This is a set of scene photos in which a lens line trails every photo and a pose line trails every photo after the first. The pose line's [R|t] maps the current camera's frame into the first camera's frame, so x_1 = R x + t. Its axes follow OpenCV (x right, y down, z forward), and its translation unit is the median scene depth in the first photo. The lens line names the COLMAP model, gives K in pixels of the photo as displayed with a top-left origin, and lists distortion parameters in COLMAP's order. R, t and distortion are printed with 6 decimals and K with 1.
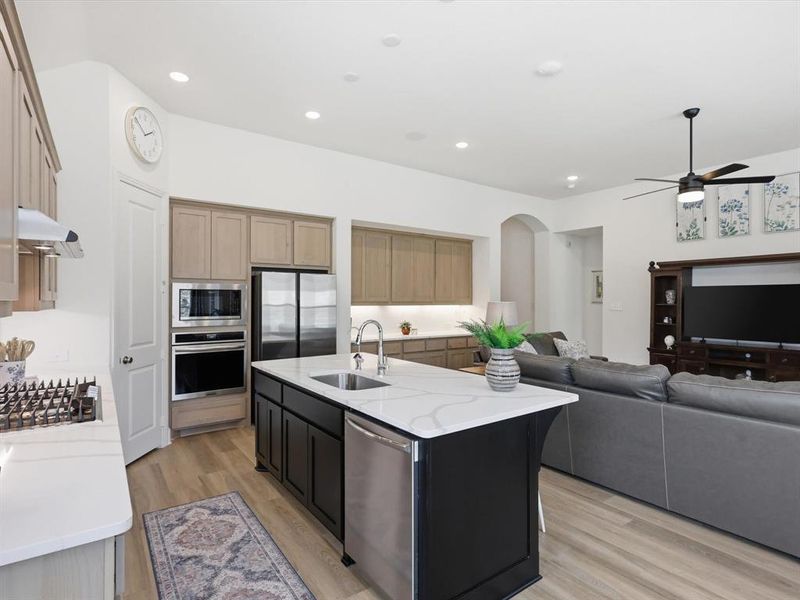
lens RADIAL K [[425.0, 0, 401.3], [0, 425.0, 295.3], [0, 0, 1]] dist [0.001079, 0.003454]
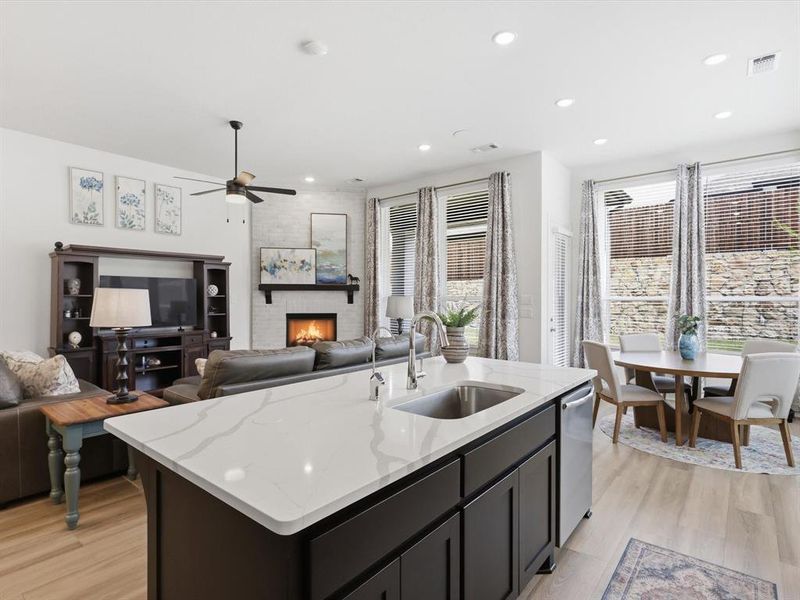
lens RADIAL K [[425.0, 0, 396.6], [0, 425.0, 298.2], [0, 0, 1]] dist [0.001079, 0.003454]
pose [[-0.256181, -0.004097, 0.966620, -0.398209], [-0.011861, 0.999929, 0.001095, 0.019858], [-0.966556, -0.011184, -0.256211, 0.666846]]
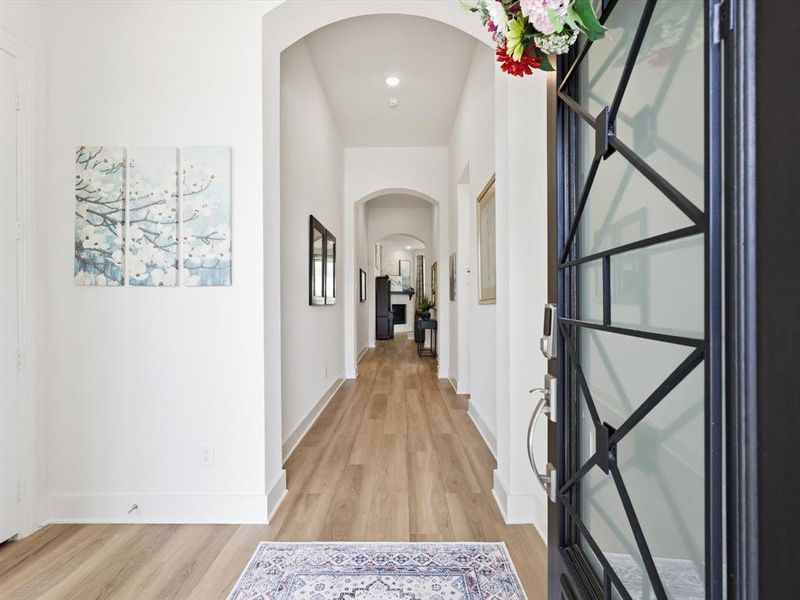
lens RADIAL K [[425.0, 0, 400.0], [0, 425.0, 300.0], [0, 0, 1]] dist [0.001079, 0.003454]
pose [[-0.813311, 0.003492, 0.581818, -0.805424], [-0.001371, 0.999968, -0.007918, 0.066036], [-0.581827, -0.007238, -0.813280, 3.075451]]
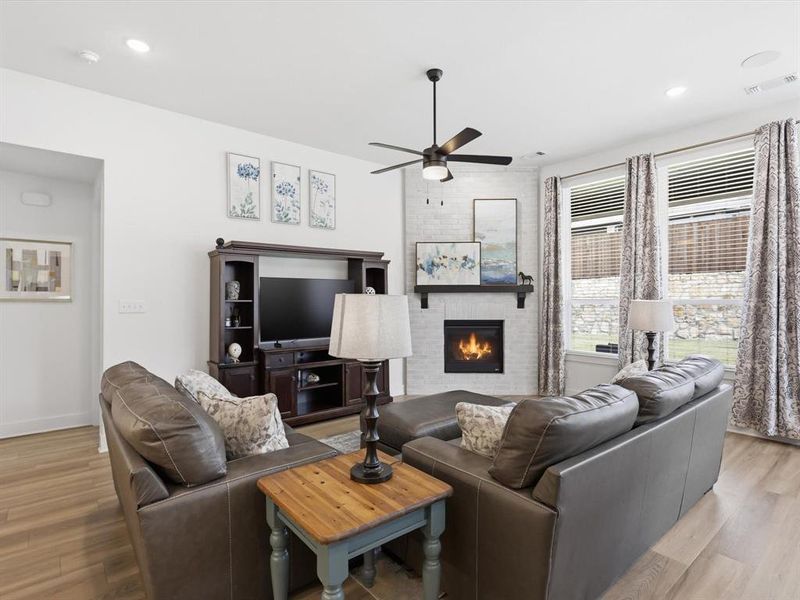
lens RADIAL K [[425.0, 0, 397.3], [0, 425.0, 298.7], [0, 0, 1]] dist [0.001079, 0.003454]
pose [[-0.068850, -0.003155, 0.997622, -0.129355], [-0.007205, 0.999970, 0.002666, 0.014838], [-0.997601, -0.007004, -0.068871, 0.862877]]
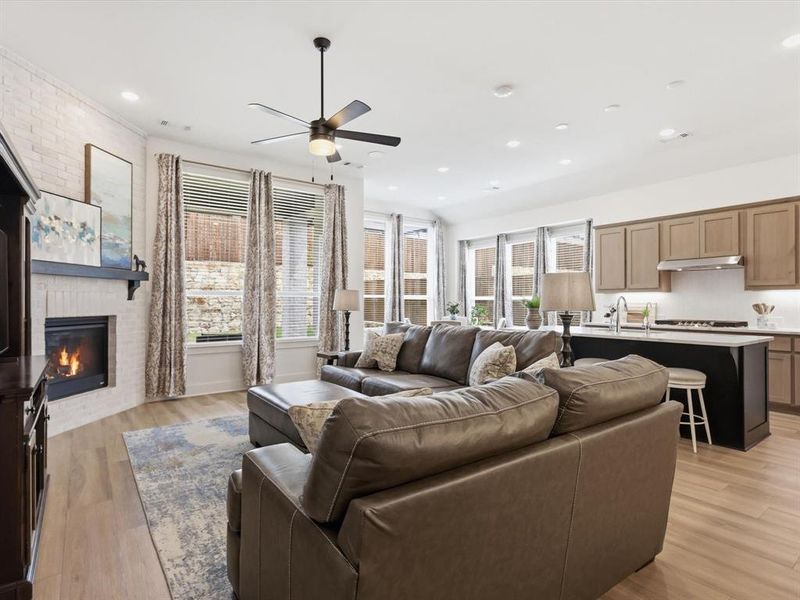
lens RADIAL K [[425.0, 0, 398.7], [0, 425.0, 296.7], [0, 0, 1]] dist [0.001079, 0.003454]
pose [[-0.999820, -0.002268, -0.018850, 0.417966], [-0.001842, 0.999744, -0.022562, 0.053098], [0.018896, -0.022523, -0.999568, 1.375494]]
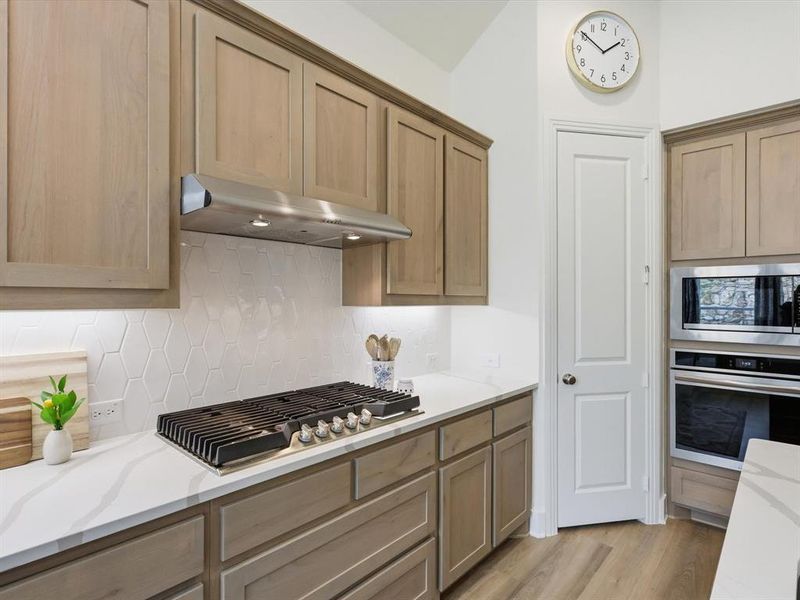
lens RADIAL K [[425.0, 0, 400.7], [0, 425.0, 300.2], [0, 0, 1]] dist [0.001079, 0.003454]
pose [[0.205225, -0.000659, -0.978715, -0.003207], [0.006647, 0.999978, 0.000720, 0.011310], [0.978692, -0.006653, 0.205225, 0.379819]]
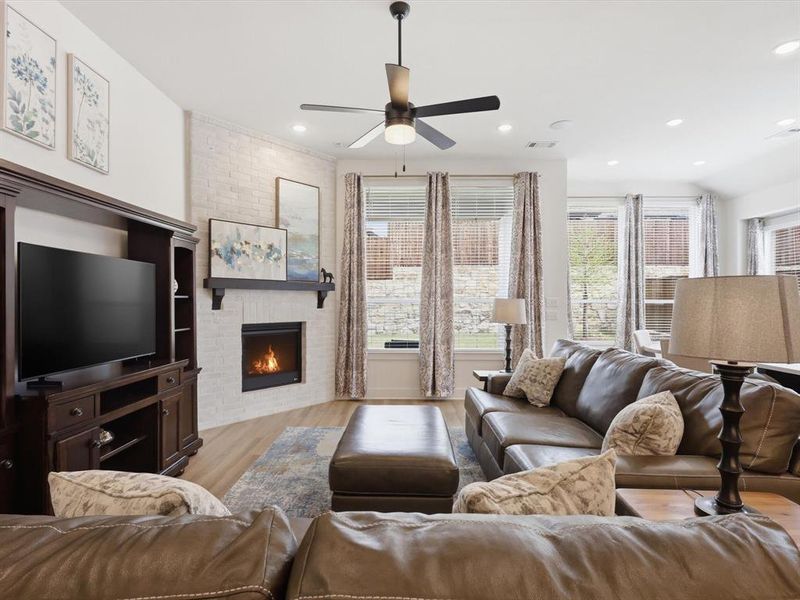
lens RADIAL K [[425.0, 0, 398.8], [0, 425.0, 299.7], [0, 0, 1]] dist [0.001079, 0.003454]
pose [[-0.807480, -0.001237, 0.589894, 0.213117], [-0.009138, 0.999904, -0.010412, 0.029473], [-0.589824, -0.013798, -0.807414, 1.176552]]
